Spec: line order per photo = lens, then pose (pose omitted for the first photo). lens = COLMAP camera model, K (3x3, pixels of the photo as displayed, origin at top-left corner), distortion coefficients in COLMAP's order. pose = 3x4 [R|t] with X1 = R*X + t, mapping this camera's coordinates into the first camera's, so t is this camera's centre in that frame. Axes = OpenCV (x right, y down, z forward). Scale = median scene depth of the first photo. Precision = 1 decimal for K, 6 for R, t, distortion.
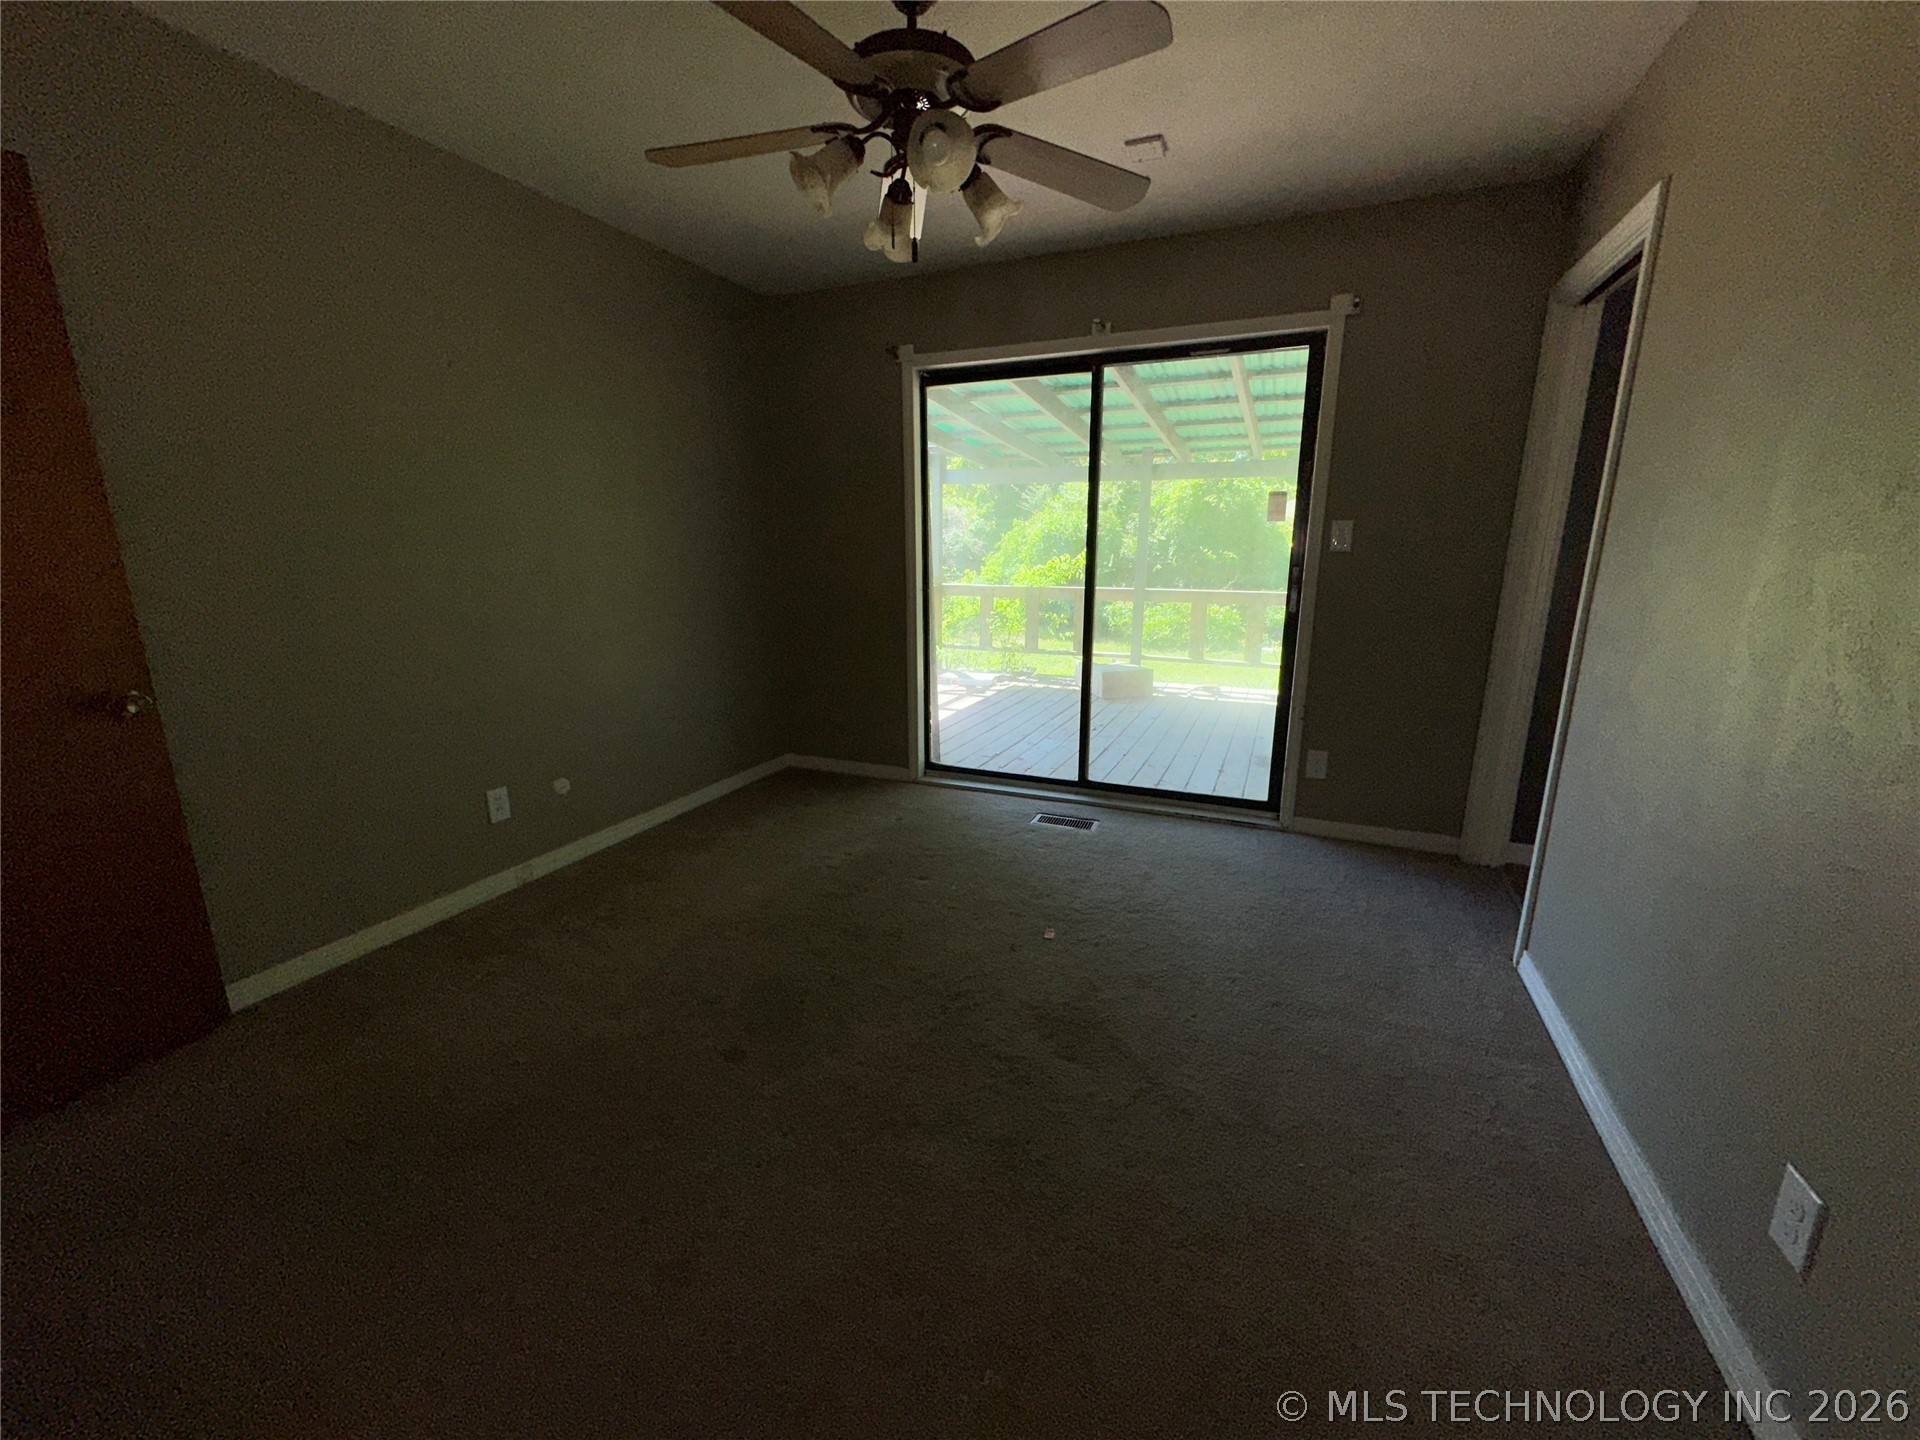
lens RADIAL K [[773.9, 0, 962.7], [0, 773.9, 719.6], [0, 0, 1]] dist [-0.001791, 0.000105]
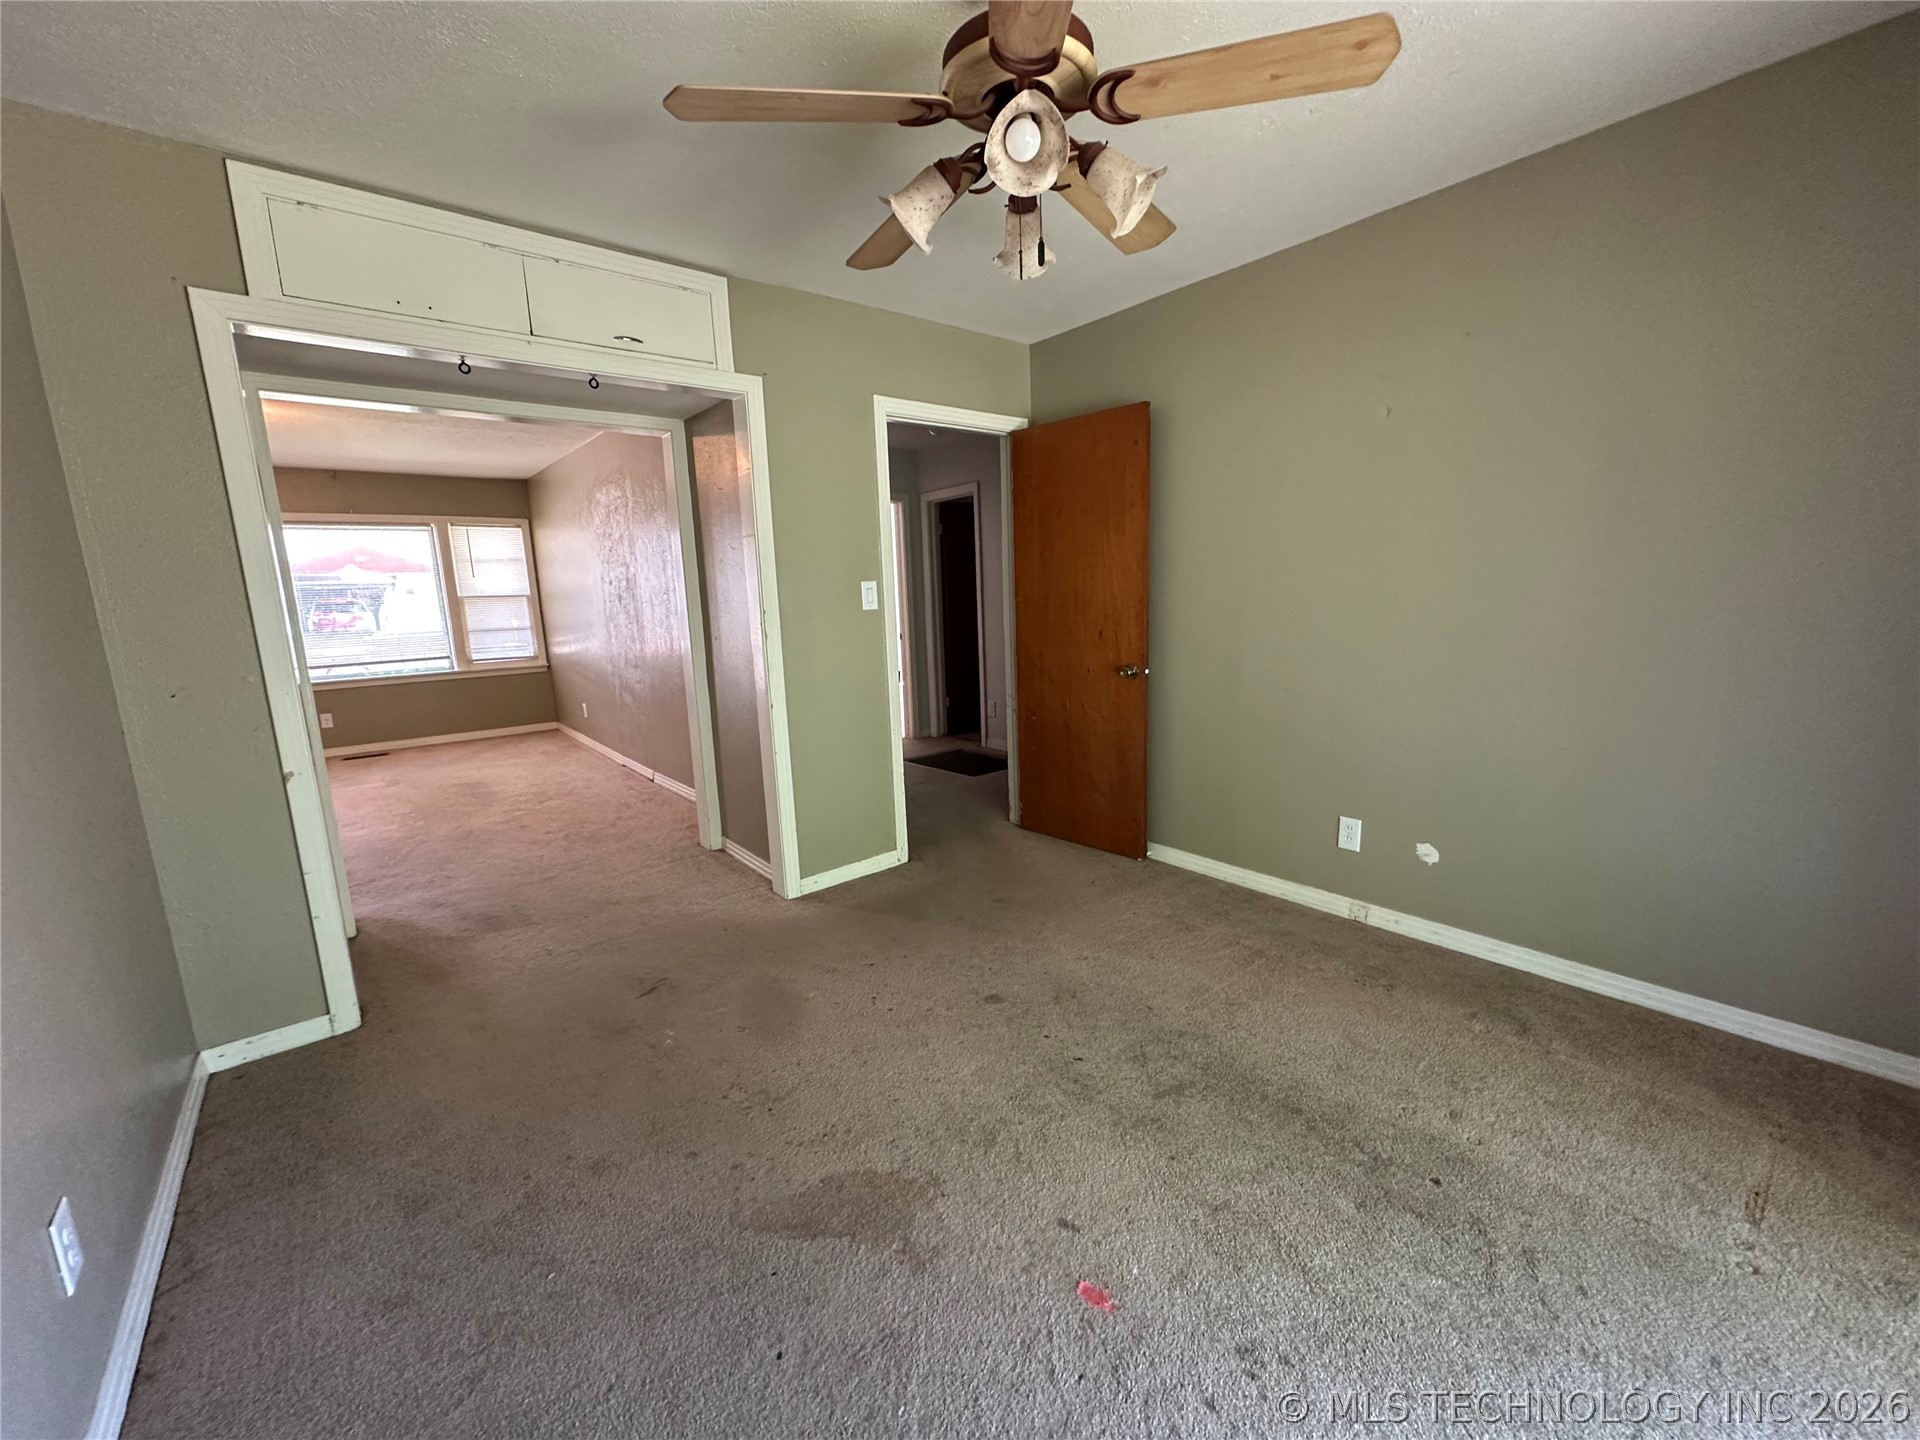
lens RADIAL K [[773.9, 0, 962.7], [0, 773.9, 719.6], [0, 0, 1]] dist [-0.001791, 0.000105]
pose [[-0.459080, 0.167072, -0.872543, 0.382808], [-0.166979, 0.948426, 0.269456, -0.168707], [0.872561, 0.269399, -0.407506, 0.683064]]
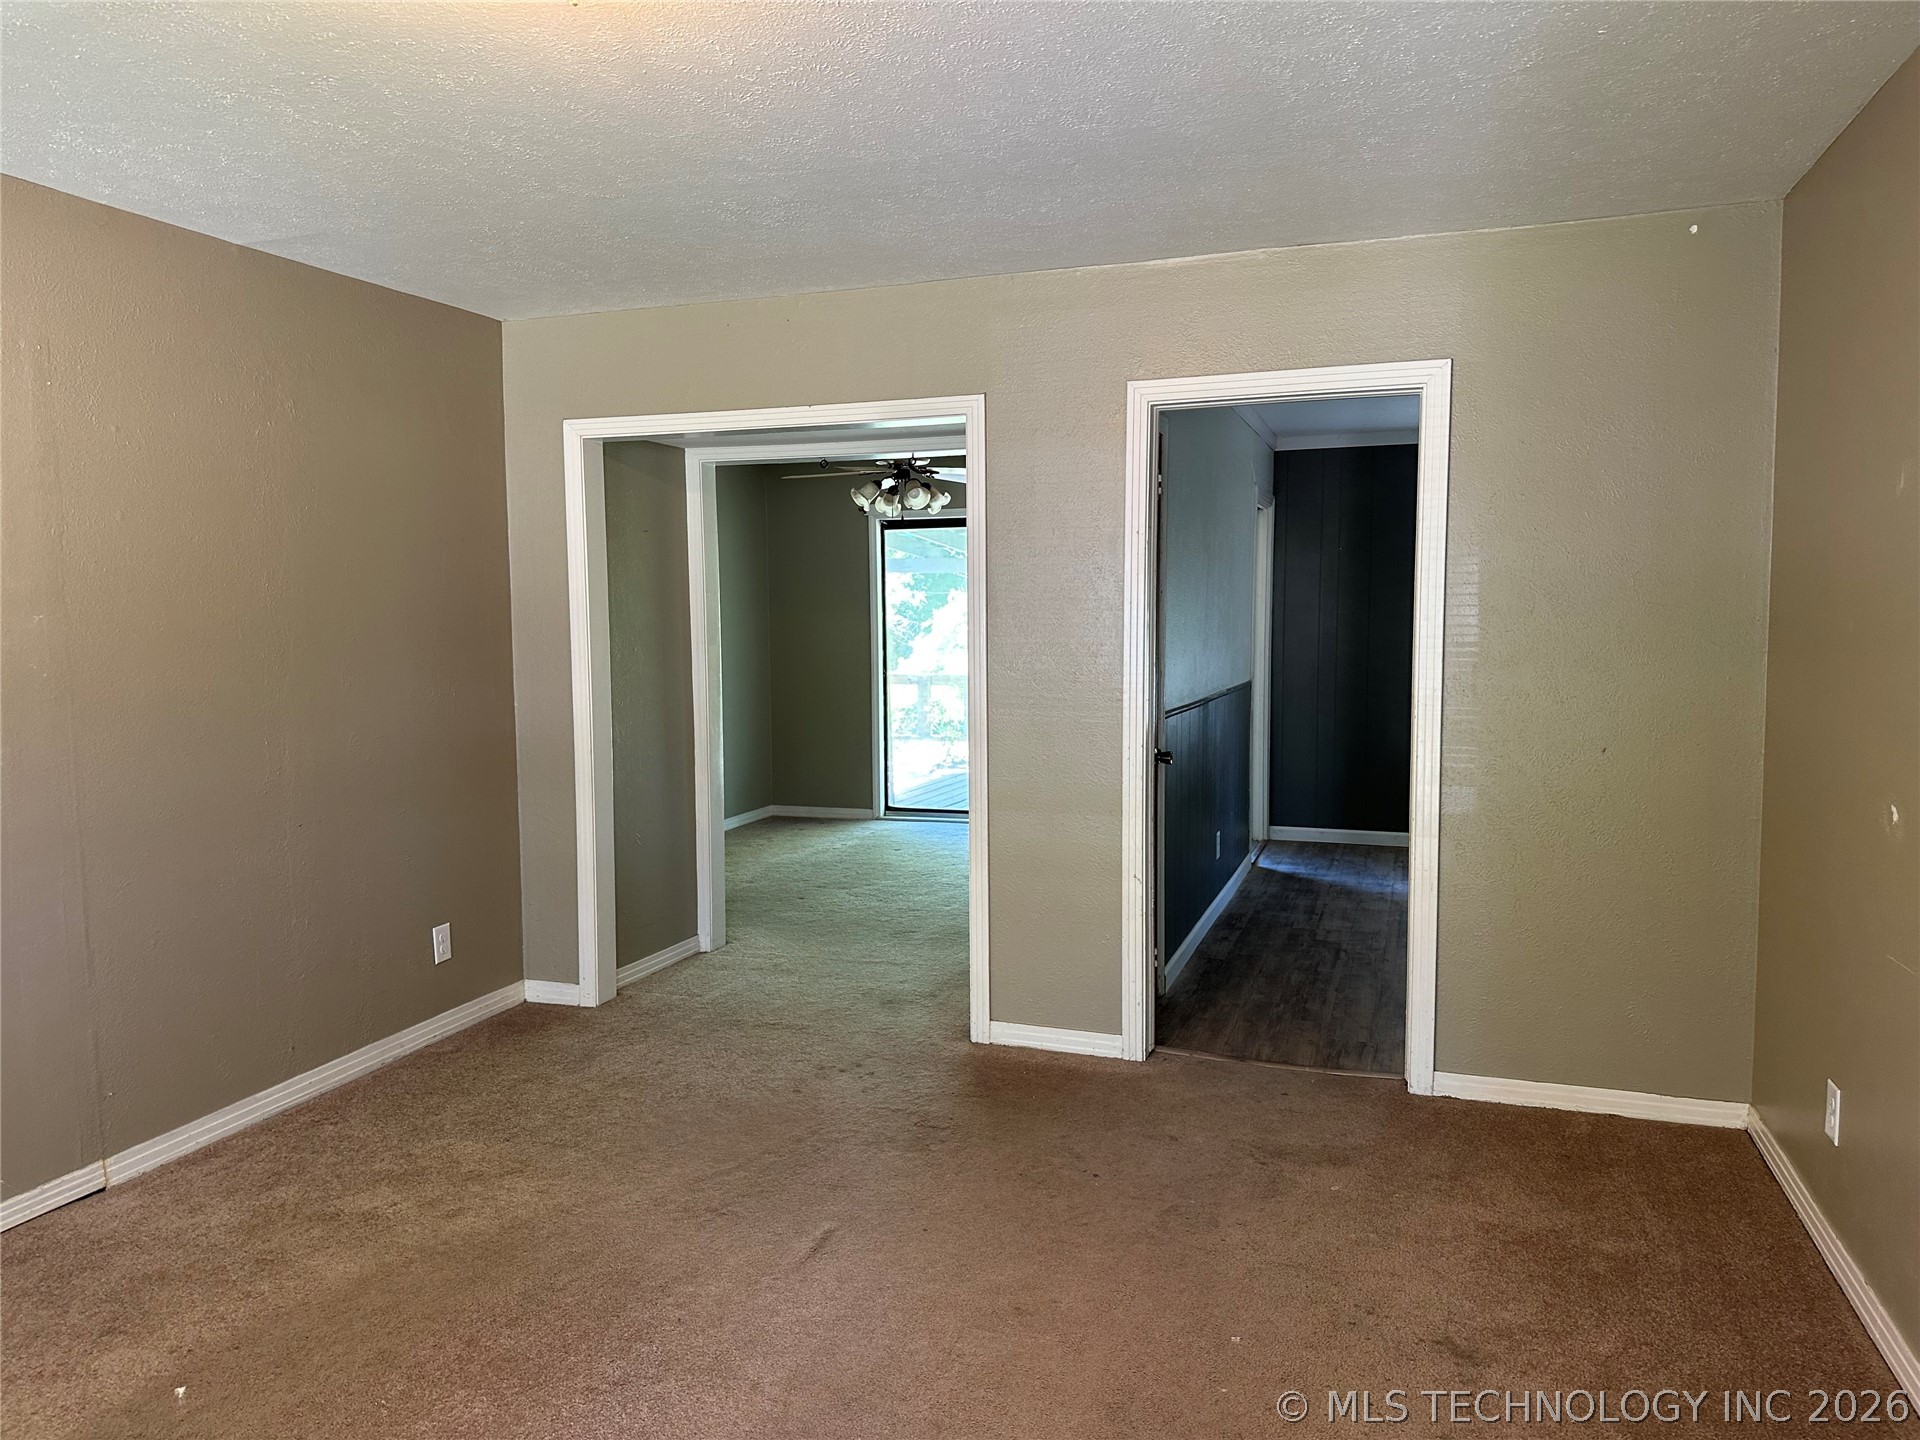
lens RADIAL K [[1352.8, 0, 960.0], [0, 1352.8, 720.0], [0, 0, 1]] dist [0.096582, -0.158861]
pose [[0.997456, -0.012373, 0.070196, -0.094456], [0.022374, 0.989391, -0.143542, 0.280688], [-0.067676, 0.144747, 0.987152, -1.488592]]
